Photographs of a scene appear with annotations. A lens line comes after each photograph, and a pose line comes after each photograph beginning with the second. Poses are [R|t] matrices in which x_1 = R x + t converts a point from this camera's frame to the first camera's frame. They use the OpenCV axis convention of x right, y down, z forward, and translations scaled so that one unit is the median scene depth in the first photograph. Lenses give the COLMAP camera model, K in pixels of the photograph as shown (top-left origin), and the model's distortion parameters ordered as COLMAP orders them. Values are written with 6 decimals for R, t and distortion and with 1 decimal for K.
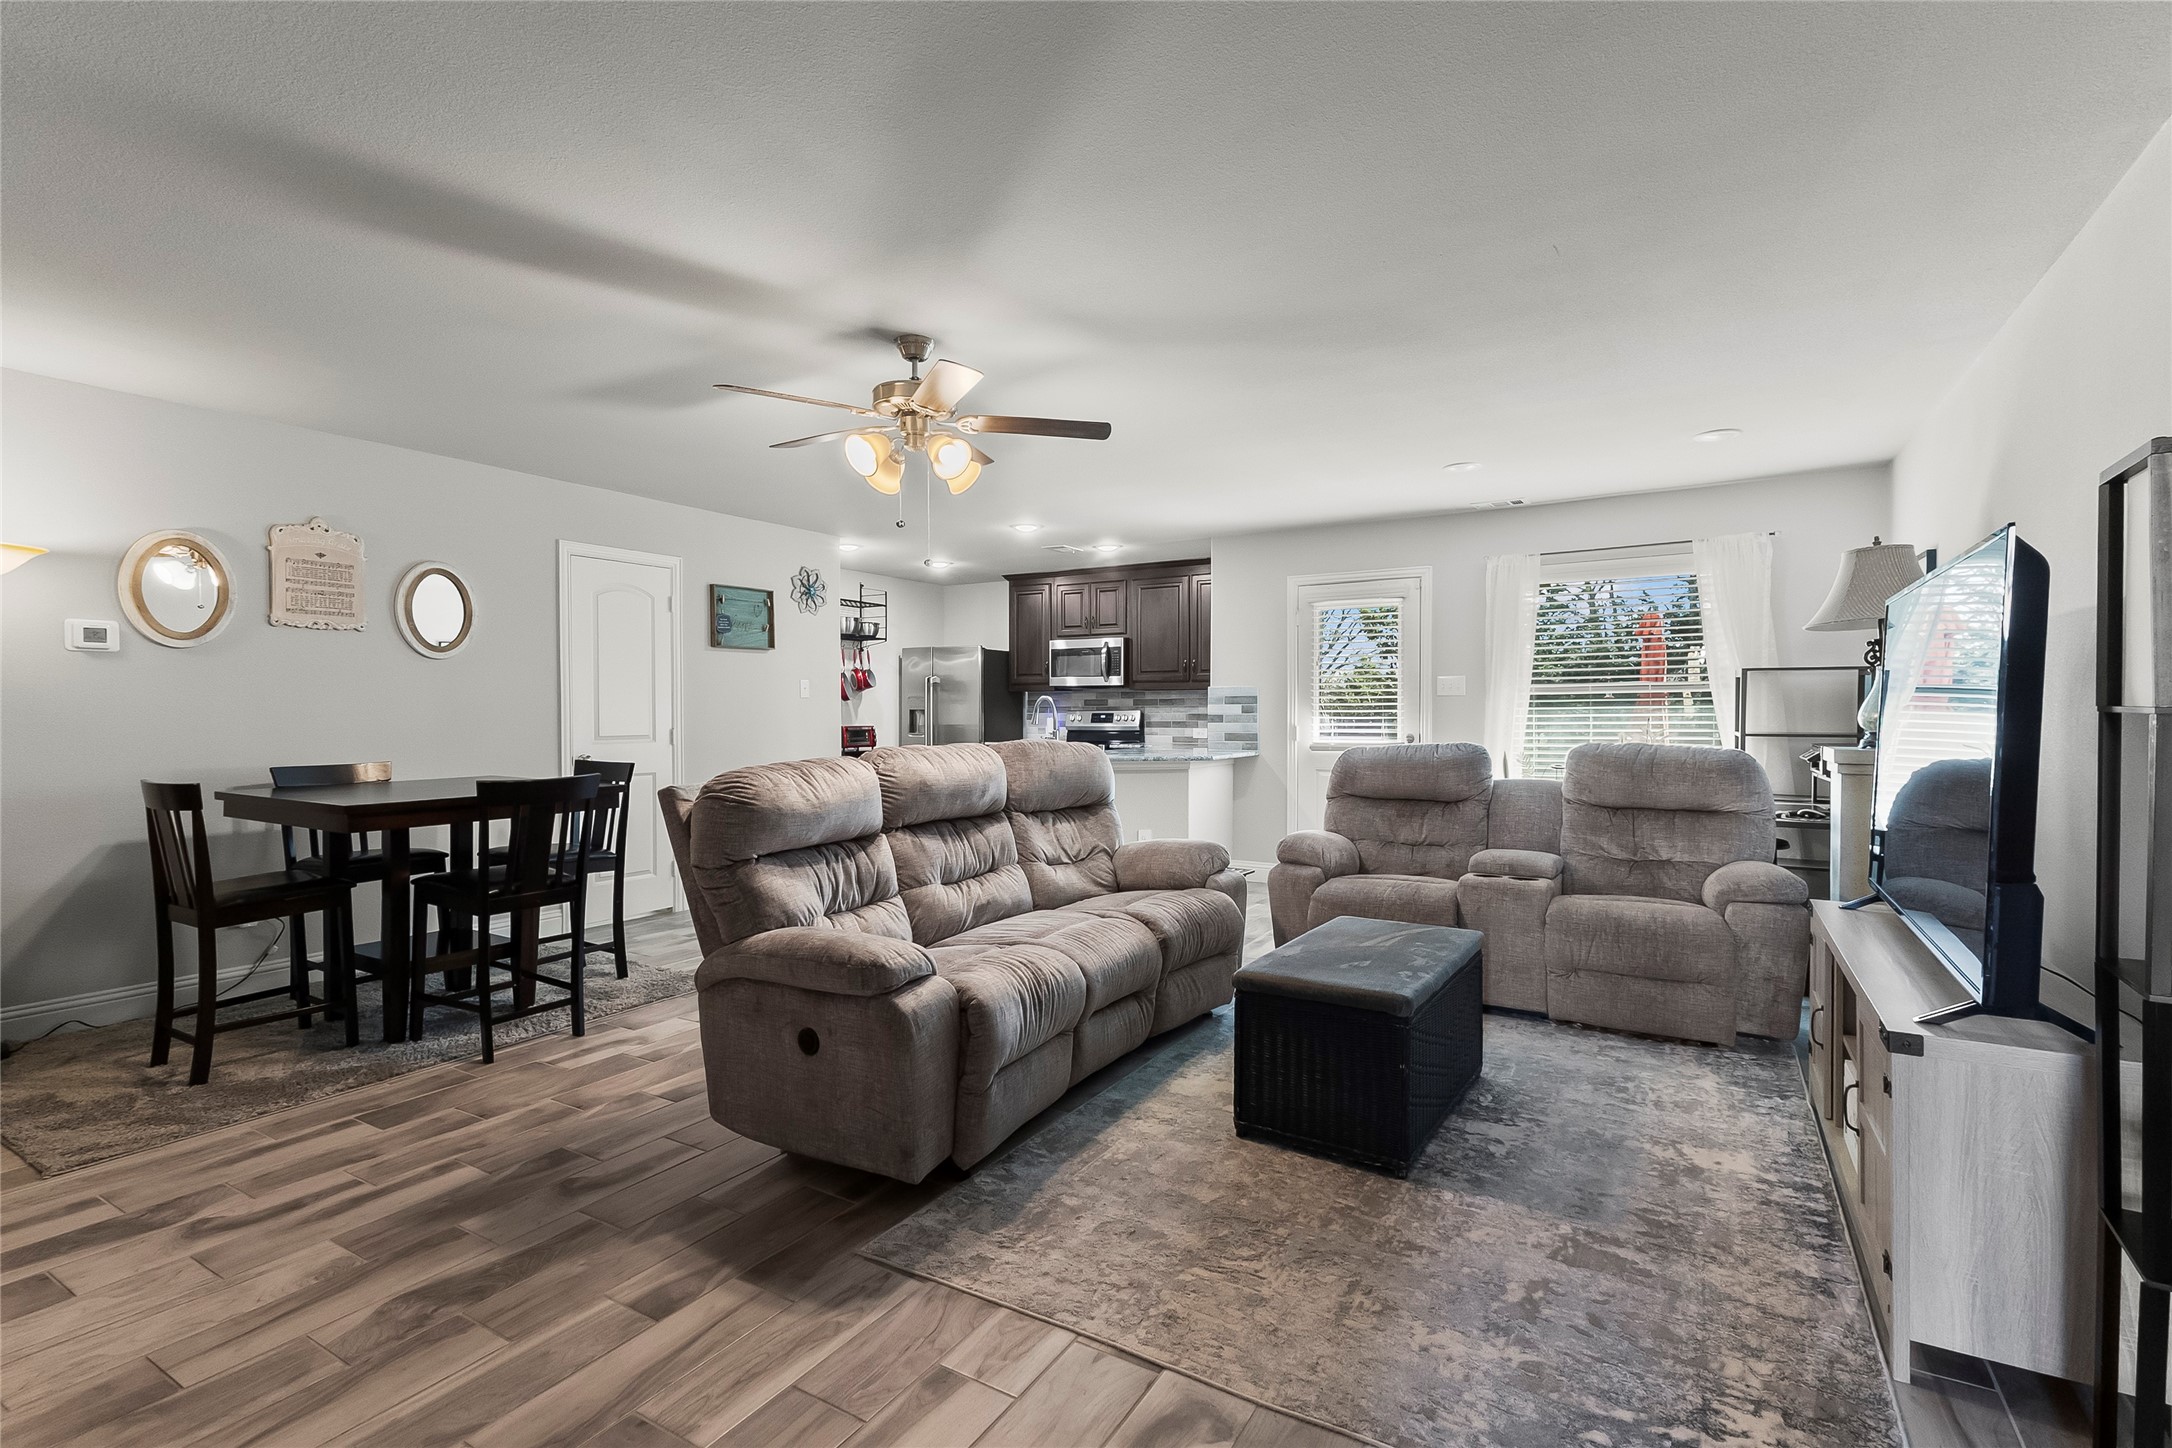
lens RADIAL K [[1002.6, 0, 1086.0], [0, 1002.6, 724.0], [0, 0, 1]] dist [0.018887, -0.000320]
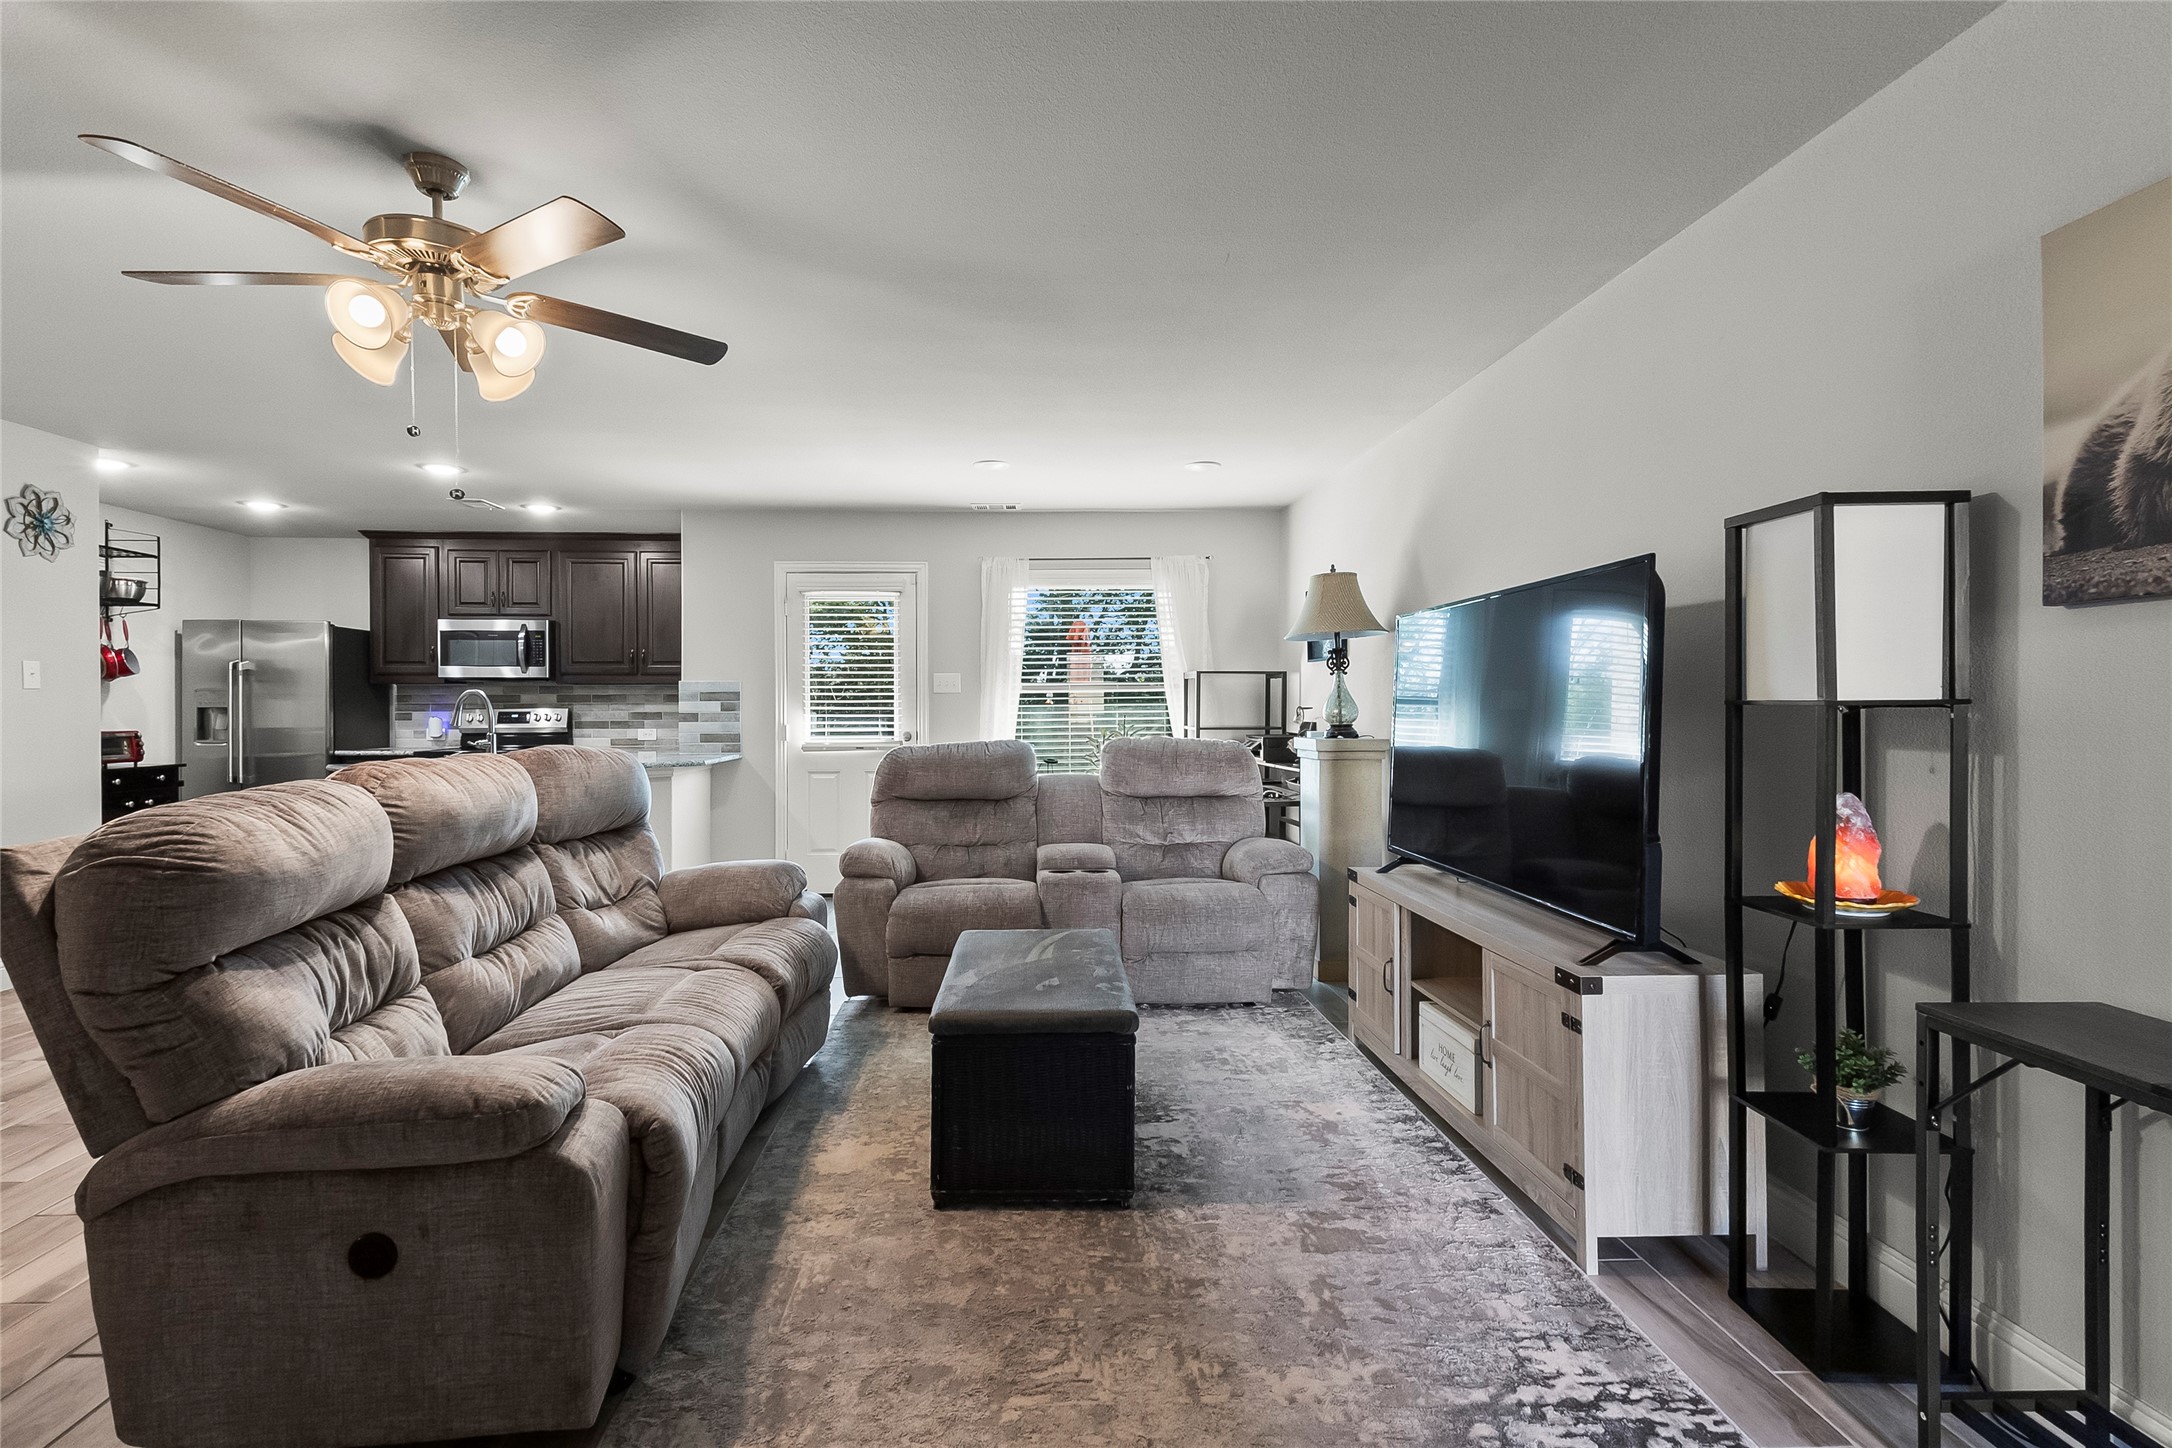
lens RADIAL K [[1010.4, 0, 1049.2], [0, 1010.4, 711.4], [0, 0, 1]] dist [0.015231, -0.000490]
pose [[0.832776, -0.002607, 0.553605, -0.163518], [0.008588, 0.999929, -0.008208, -0.001106], [-0.553544, 0.011590, 0.832739, 0.155801]]
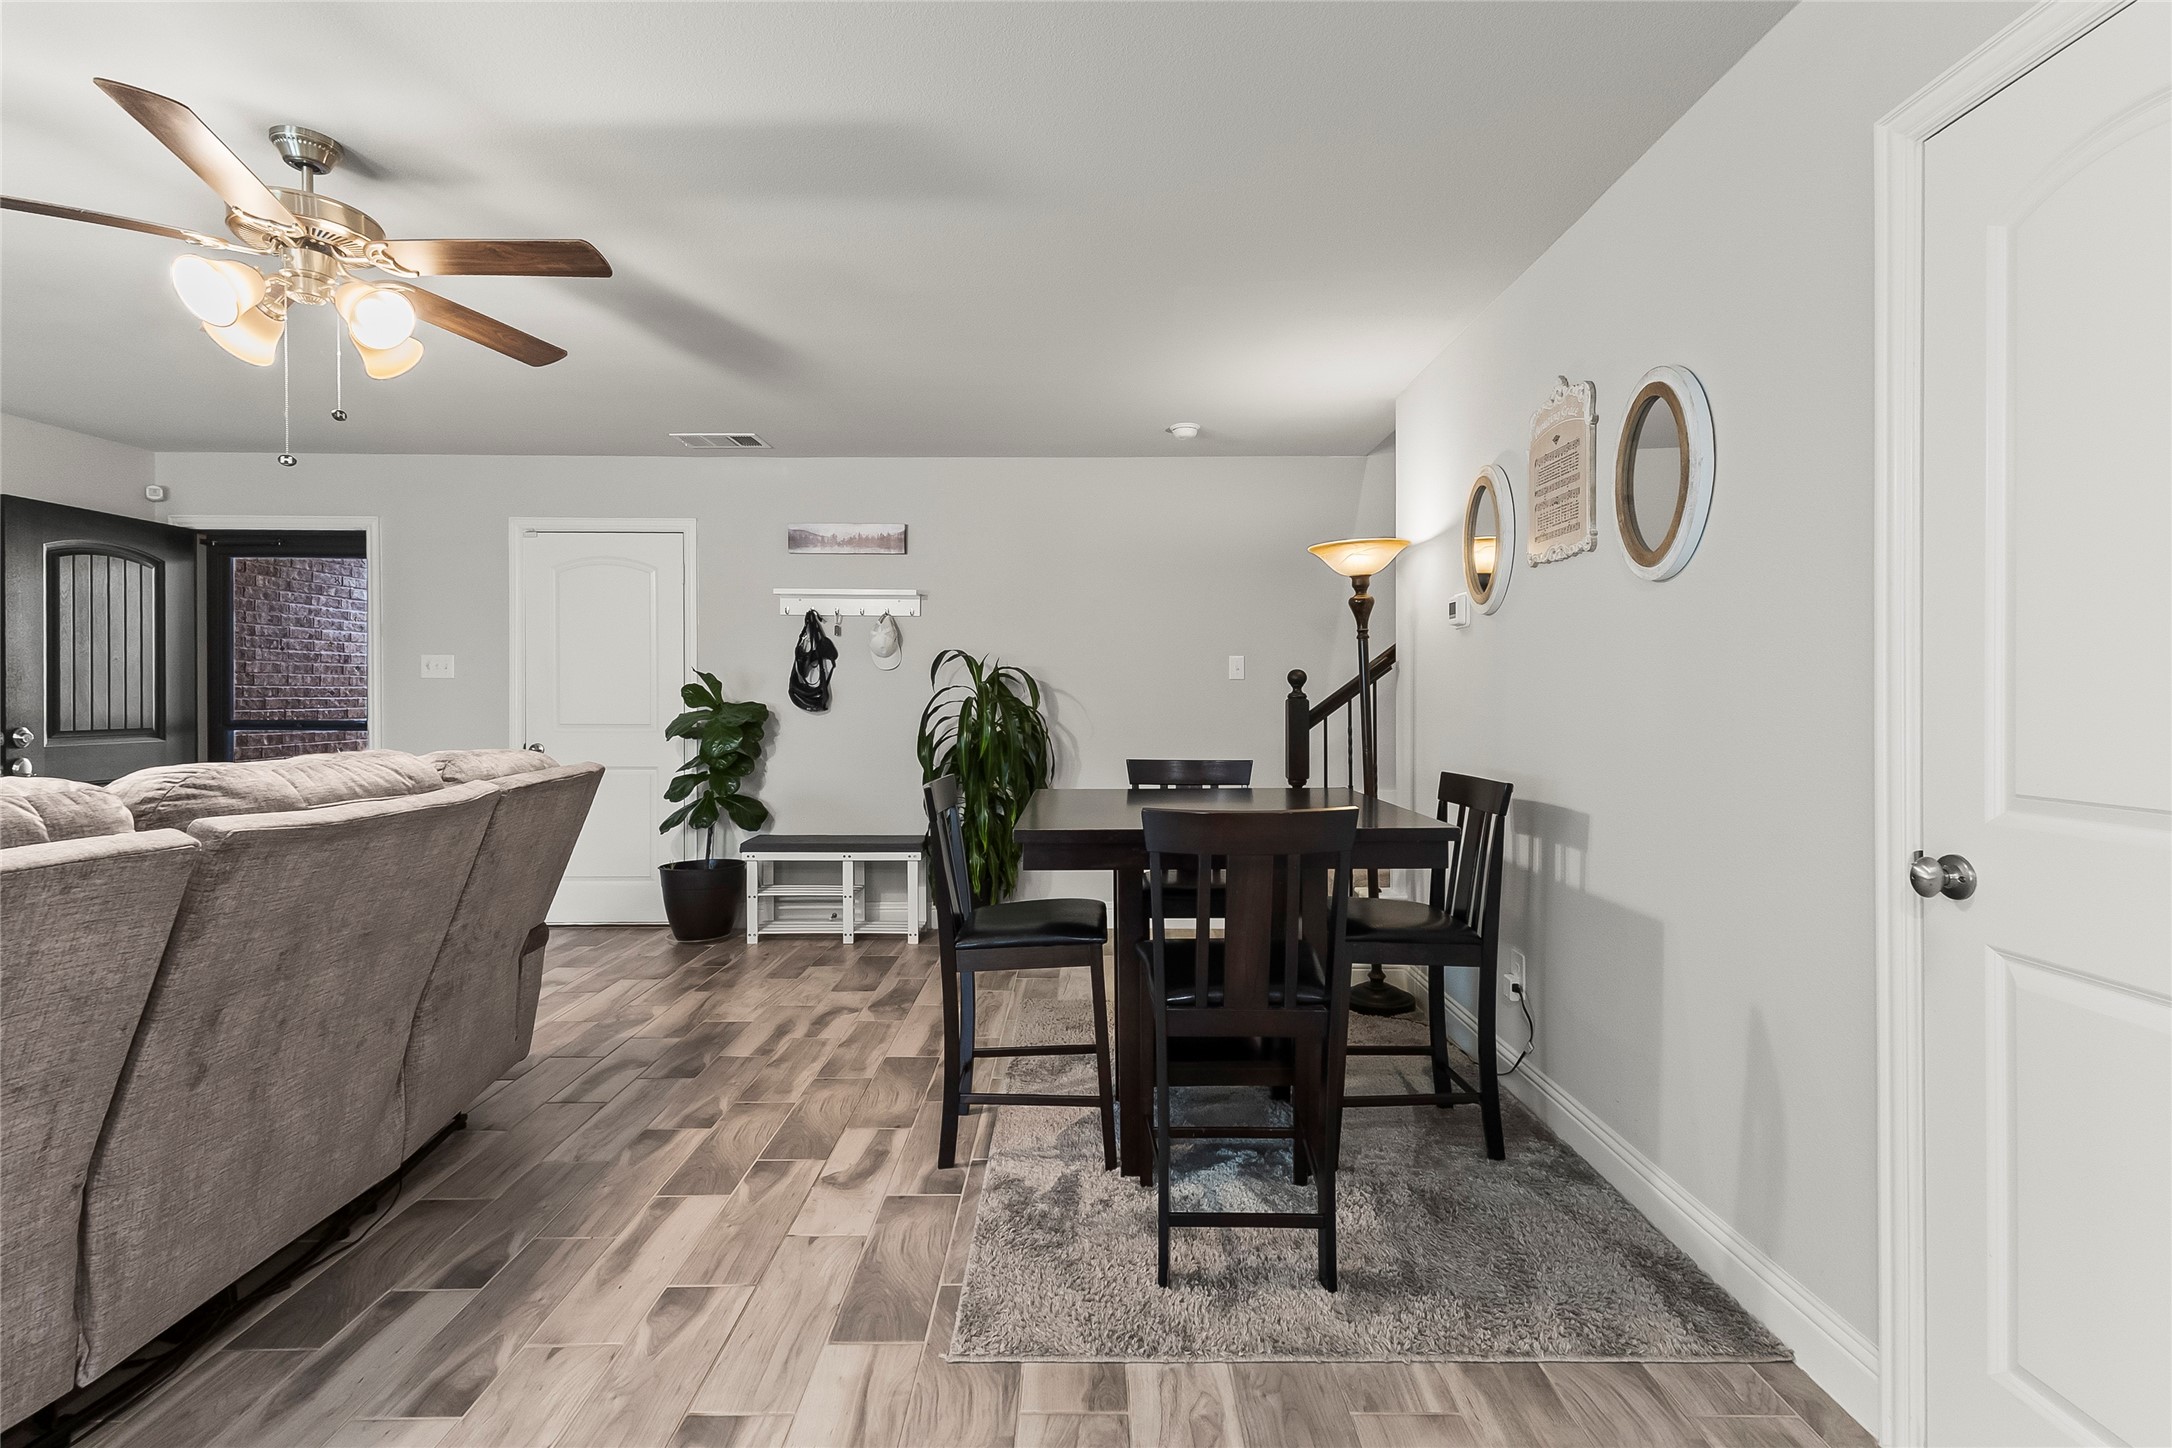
lens RADIAL K [[1003.3, 0, 1086.0], [0, 1003.3, 698.9], [0, 0, 1]] dist [0.014485, -0.000671]
pose [[-0.853235, 0.001665, -0.521524, -0.200517], [-0.007555, 0.999851, 0.015553, -0.019714], [0.521472, 0.017210, -0.853095, 1.450807]]
